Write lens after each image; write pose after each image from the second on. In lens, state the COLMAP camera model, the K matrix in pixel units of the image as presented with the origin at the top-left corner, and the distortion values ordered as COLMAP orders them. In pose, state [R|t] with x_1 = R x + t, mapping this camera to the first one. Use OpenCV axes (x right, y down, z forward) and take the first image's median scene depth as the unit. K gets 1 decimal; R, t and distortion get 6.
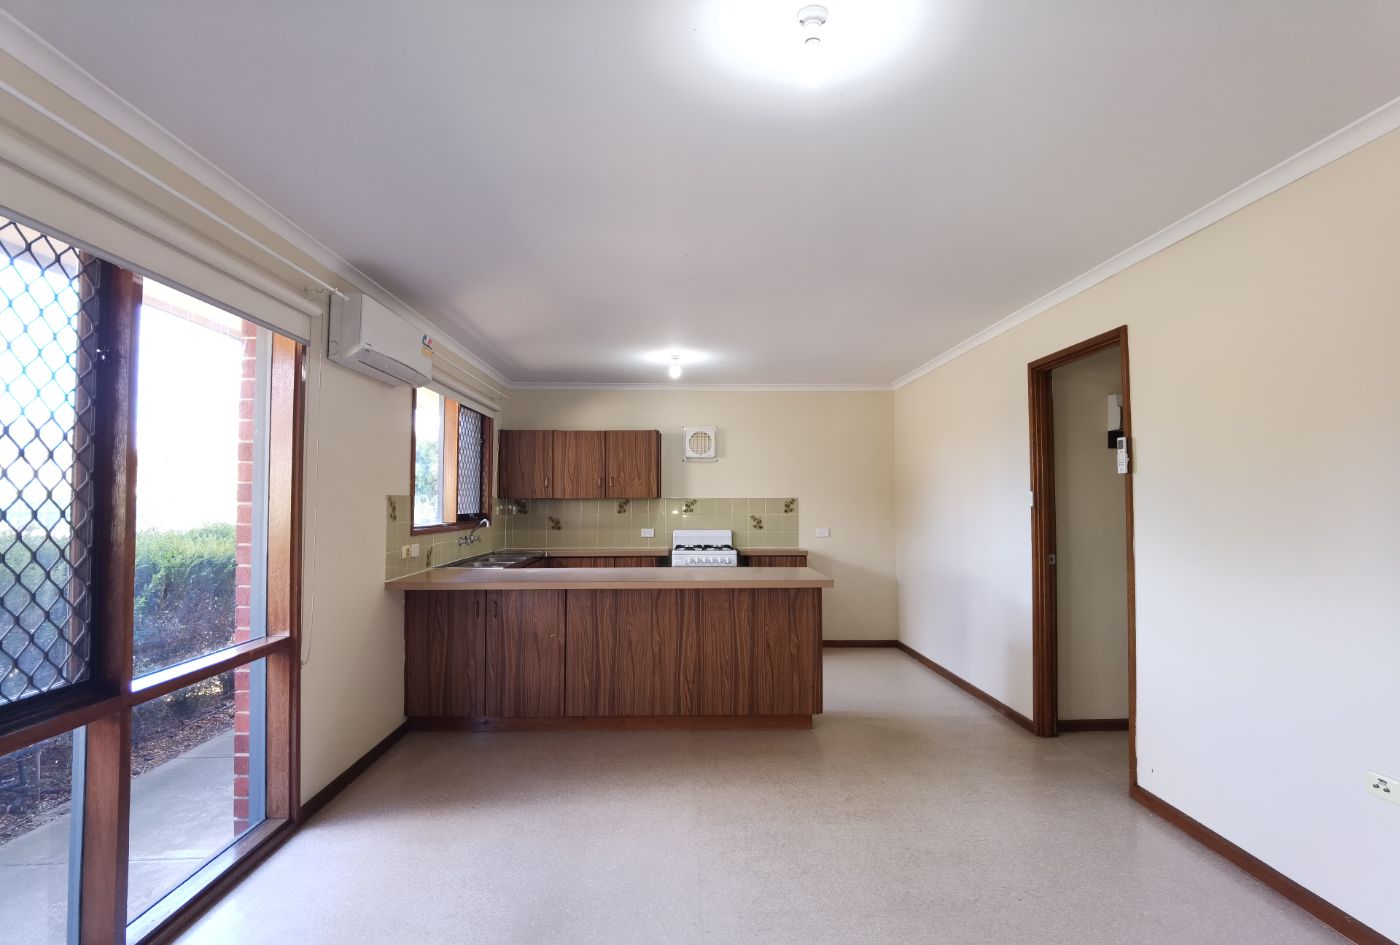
lens RADIAL K [[715.1, 0, 691.0], [0, 715.1, 469.6], [0, 0, 1]] dist [-0.032850, 0.003645]
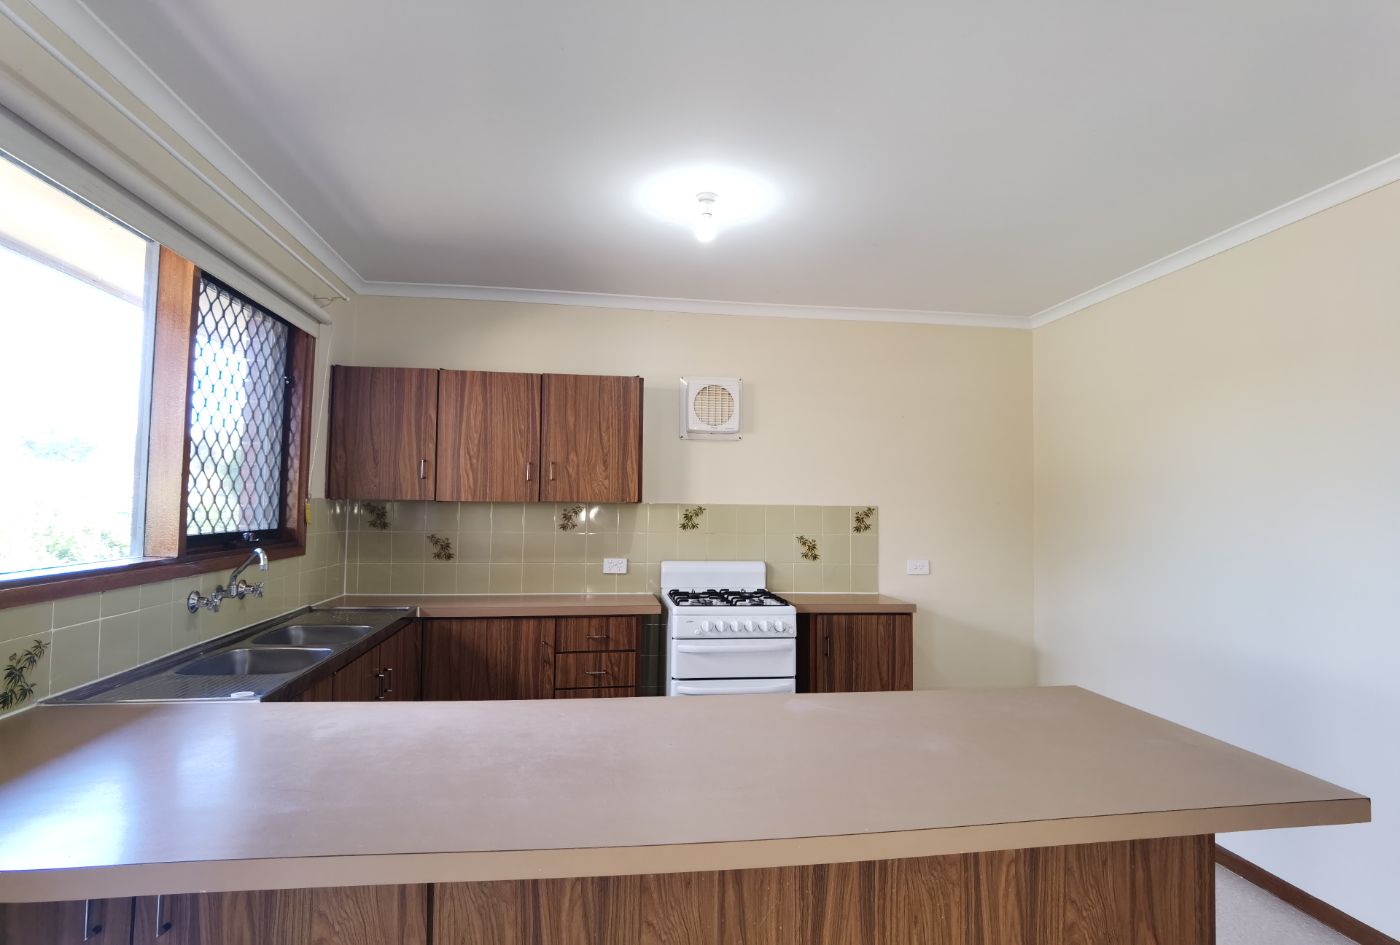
lens RADIAL K [[715.1, 0, 699.8], [0, 715.1, 474.5], [0, 0, 1]] dist [-0.032850, 0.003645]
pose [[0.991508, 0.020032, 0.128490, -0.083226], [-0.020736, 0.999776, 0.004149, 0.017938], [-0.128378, -0.006778, 0.991702, 0.547474]]
